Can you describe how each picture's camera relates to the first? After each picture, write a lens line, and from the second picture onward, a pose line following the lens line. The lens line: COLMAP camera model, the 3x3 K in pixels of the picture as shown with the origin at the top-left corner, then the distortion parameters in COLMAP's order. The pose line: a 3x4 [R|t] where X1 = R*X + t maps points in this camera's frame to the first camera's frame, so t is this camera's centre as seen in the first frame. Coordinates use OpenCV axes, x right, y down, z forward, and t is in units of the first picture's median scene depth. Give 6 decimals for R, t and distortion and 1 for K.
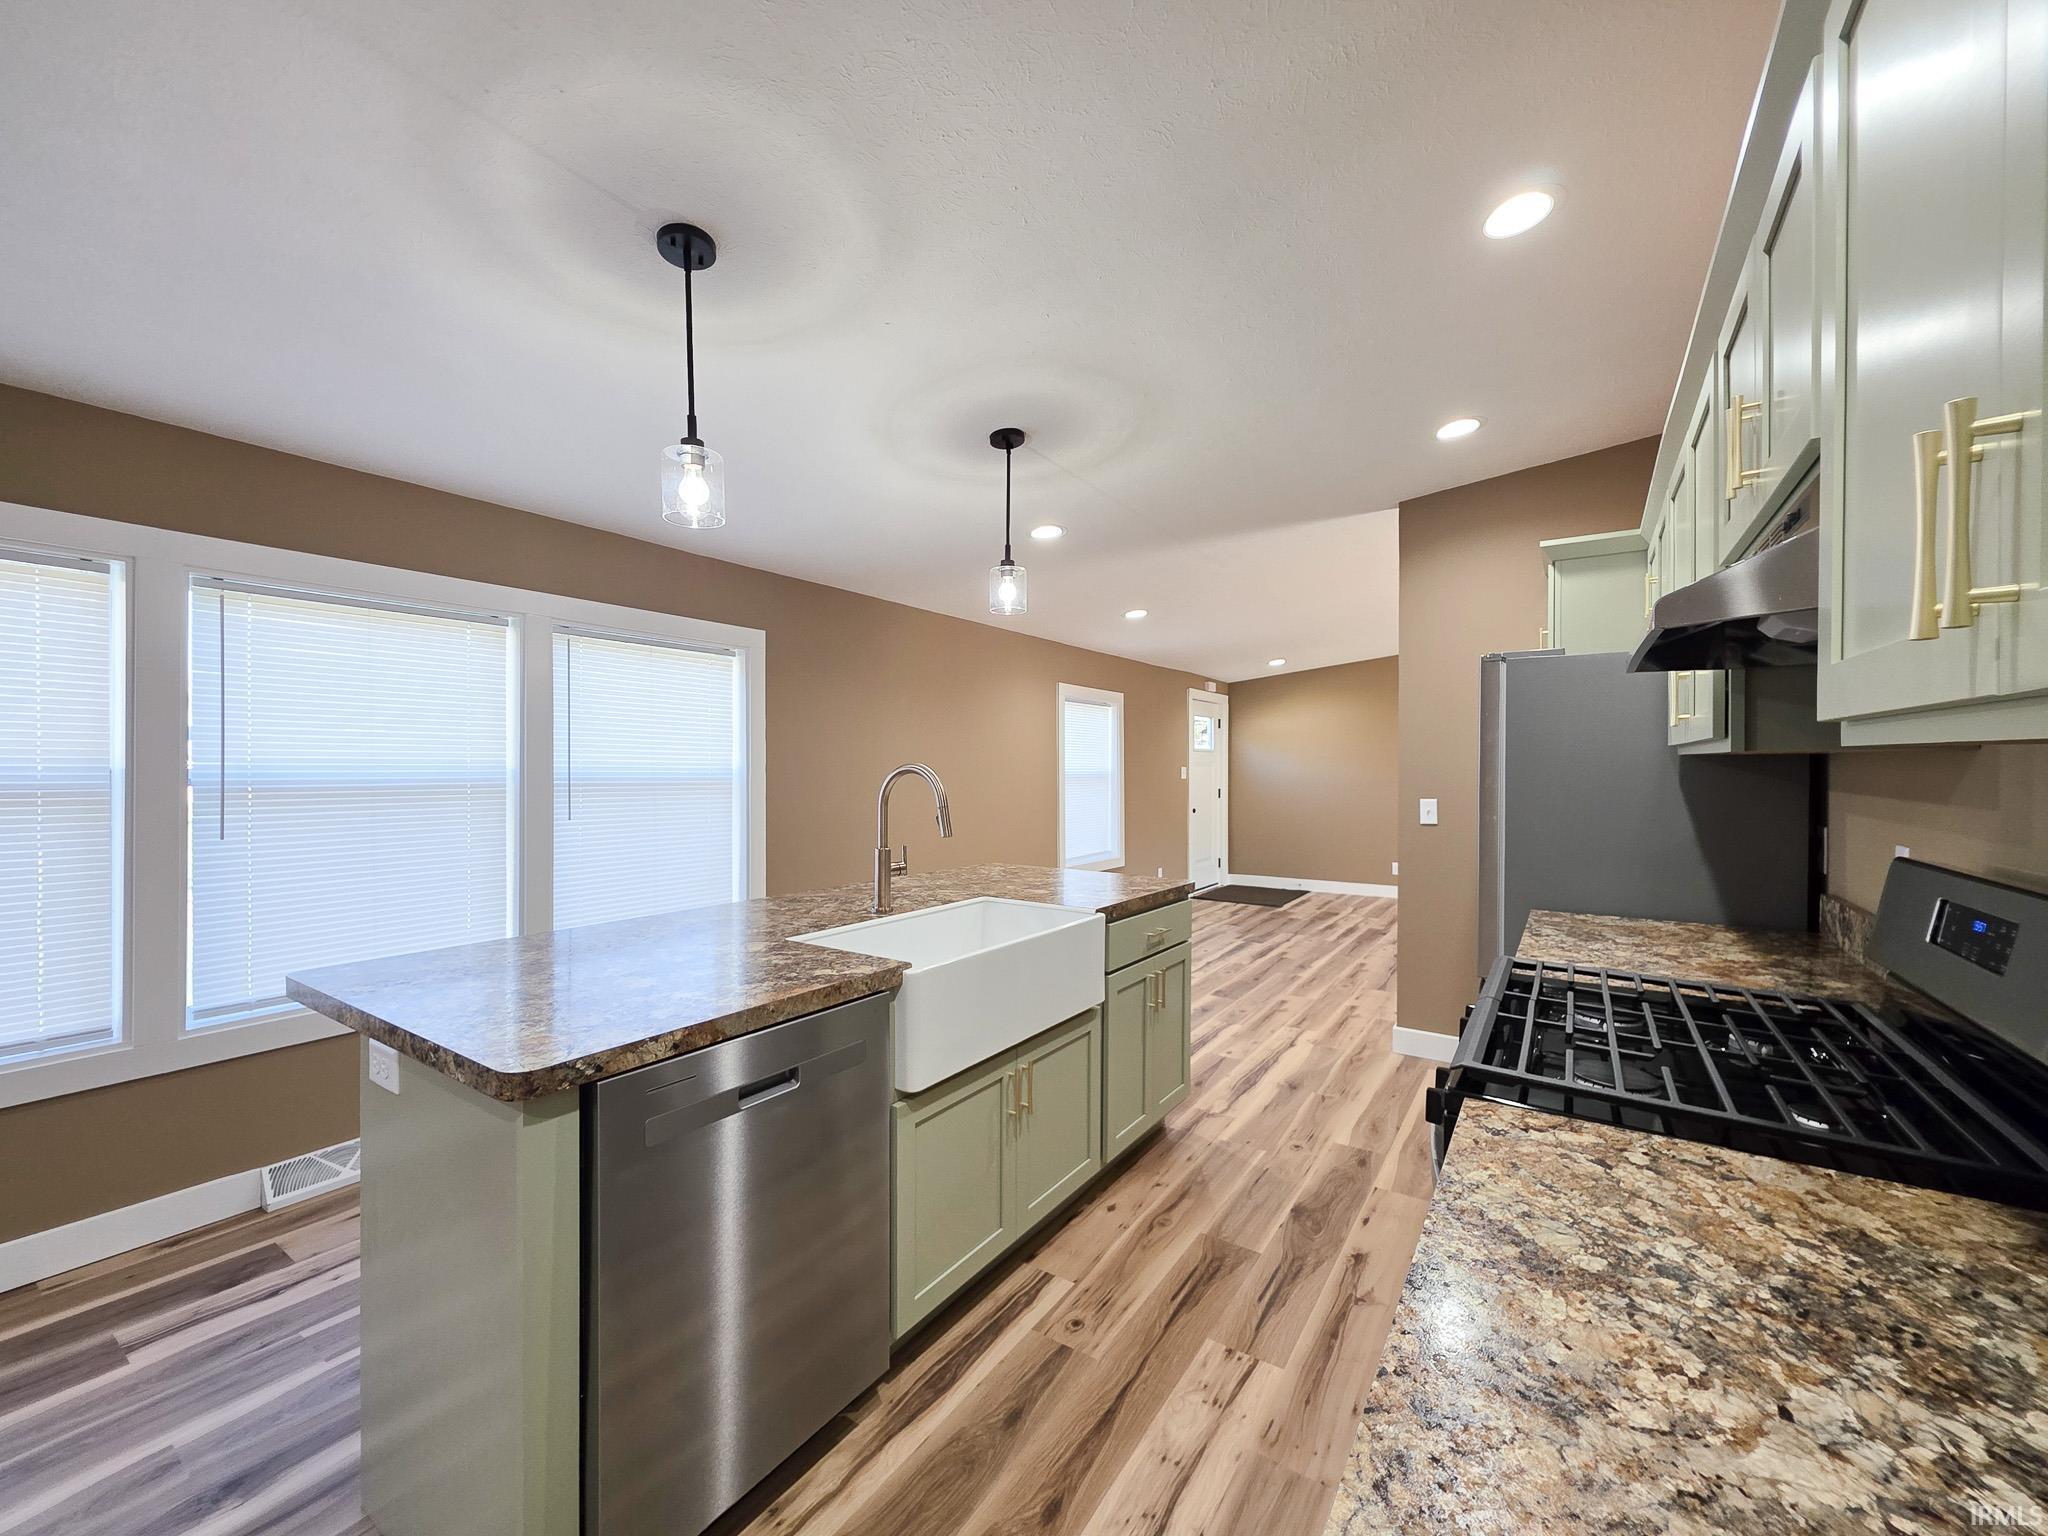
lens RADIAL K [[816.4, 0, 1031.5], [0, 816.4, 771.4], [0, 0, 1]] dist [0.001572, -0.000406]
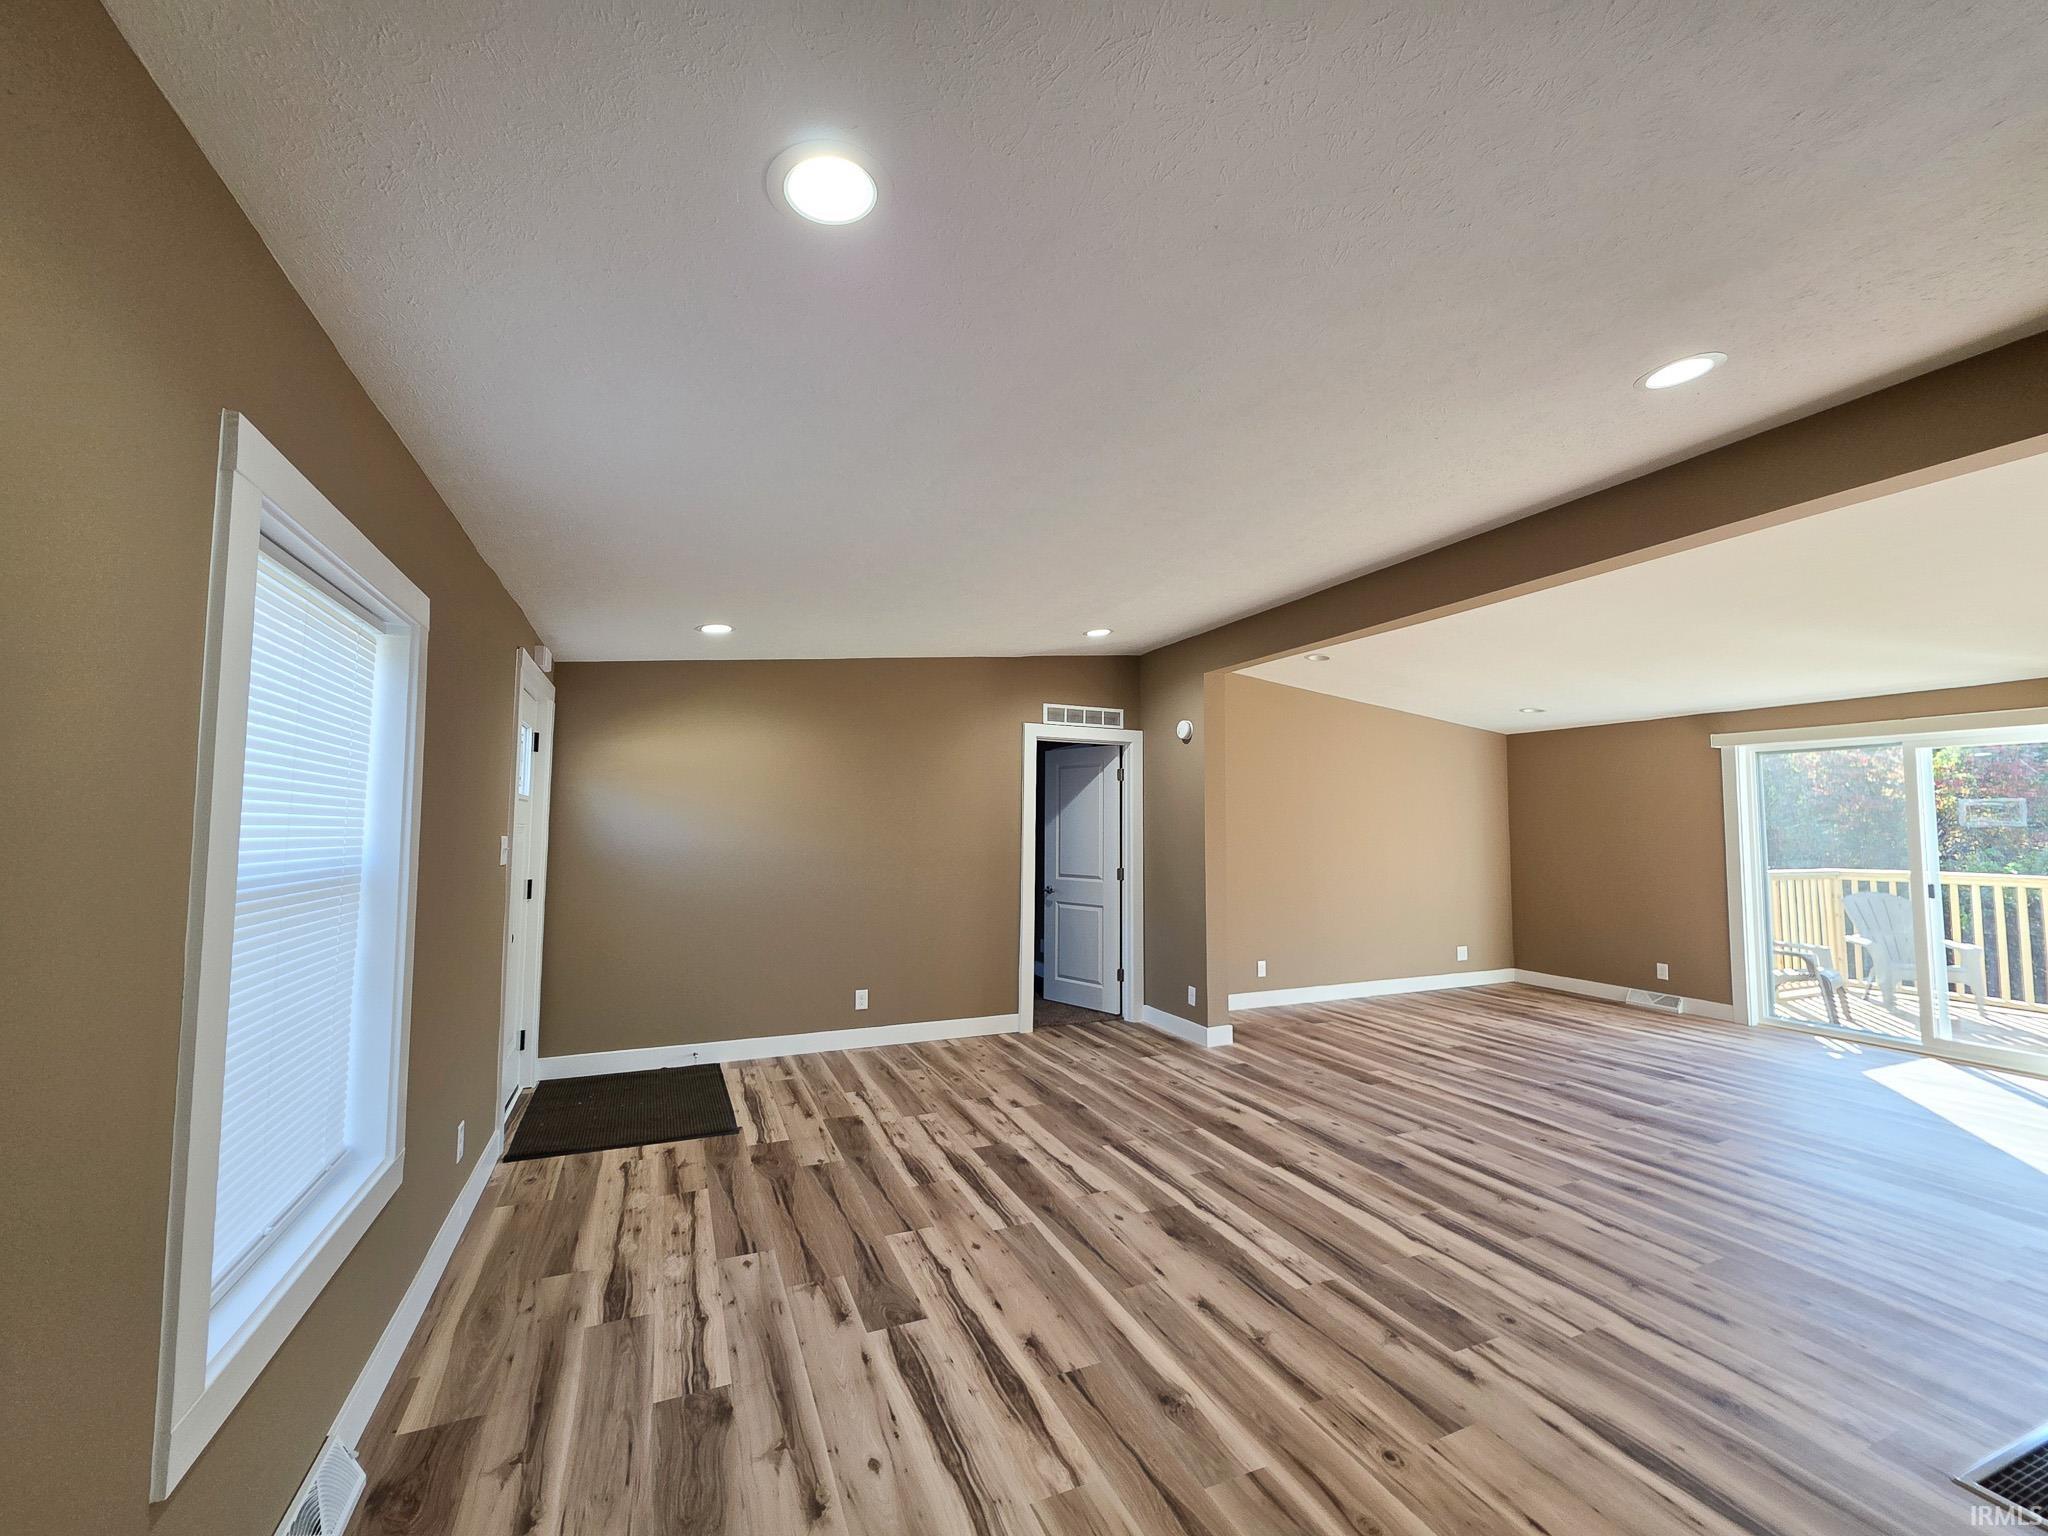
lens RADIAL K [[816.4, 0, 1031.5], [0, 816.4, 771.4], [0, 0, 1]] dist [0.001572, -0.000406]
pose [[0.538160, 0.061995, 0.840560, -0.033054], [-0.002407, 0.997400, -0.072021, -0.018953], [-0.842839, 0.036736, 0.536910, 1.148863]]
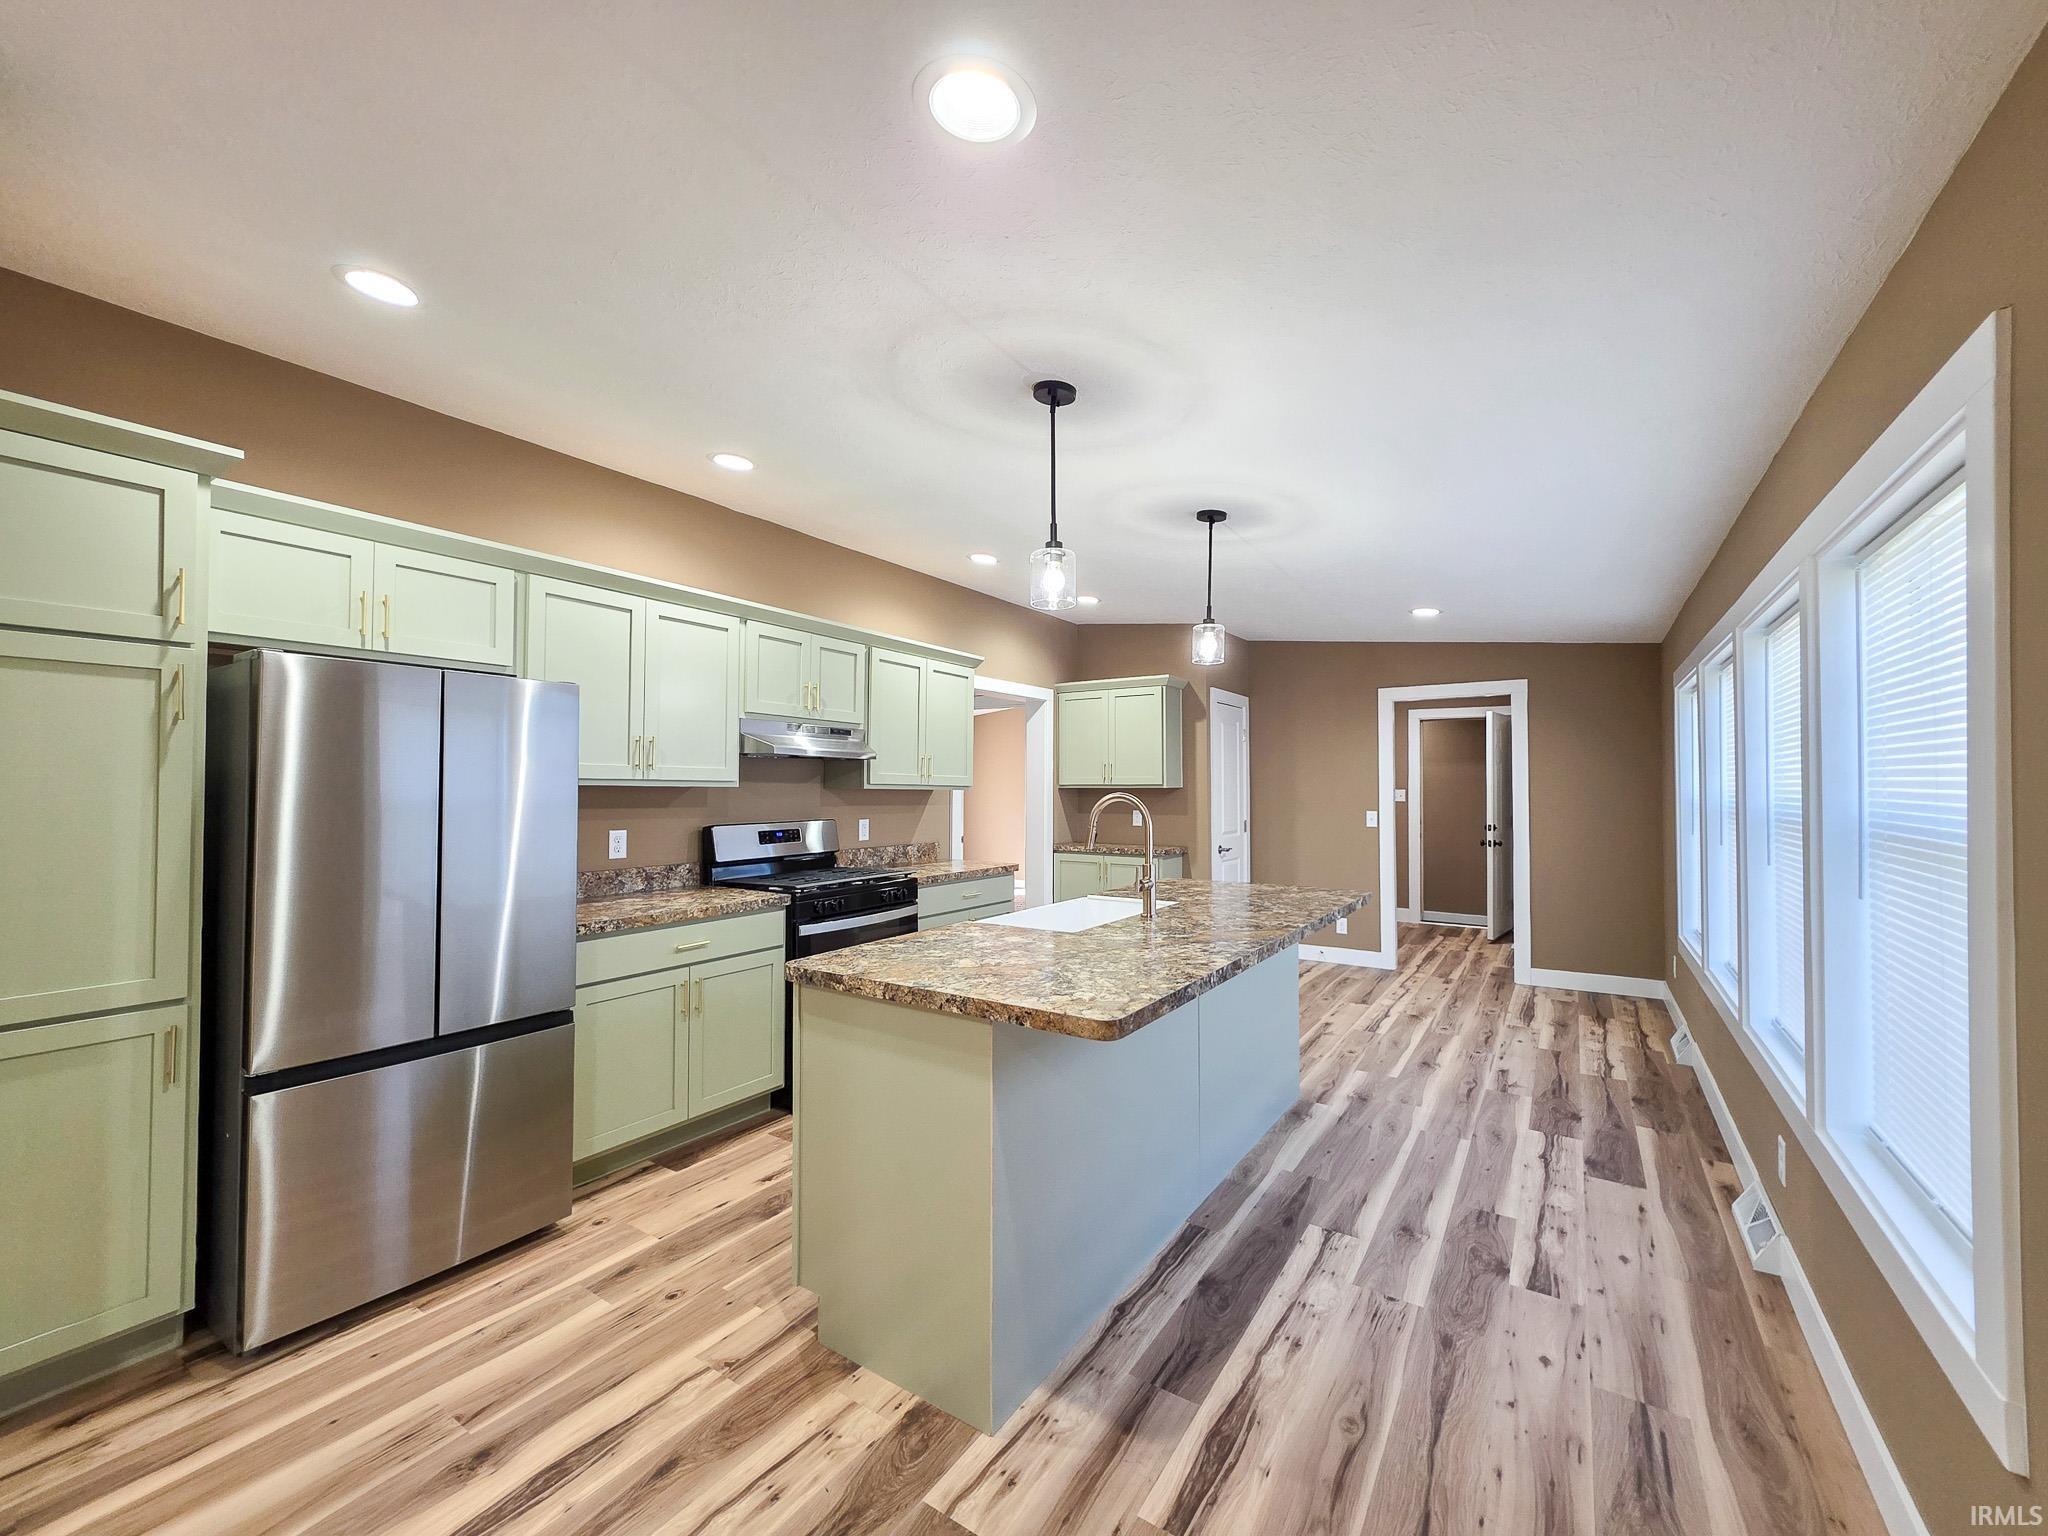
lens RADIAL K [[816.4, 0, 1031.5], [0, 816.4, 771.4], [0, 0, 1]] dist [0.001572, -0.000406]
pose [[-0.999995, -0.002796, -0.001435, -0.004375], [-0.002775, 0.999891, -0.014518, -0.013096], [0.001476, -0.014514, -0.999894, 1.256665]]
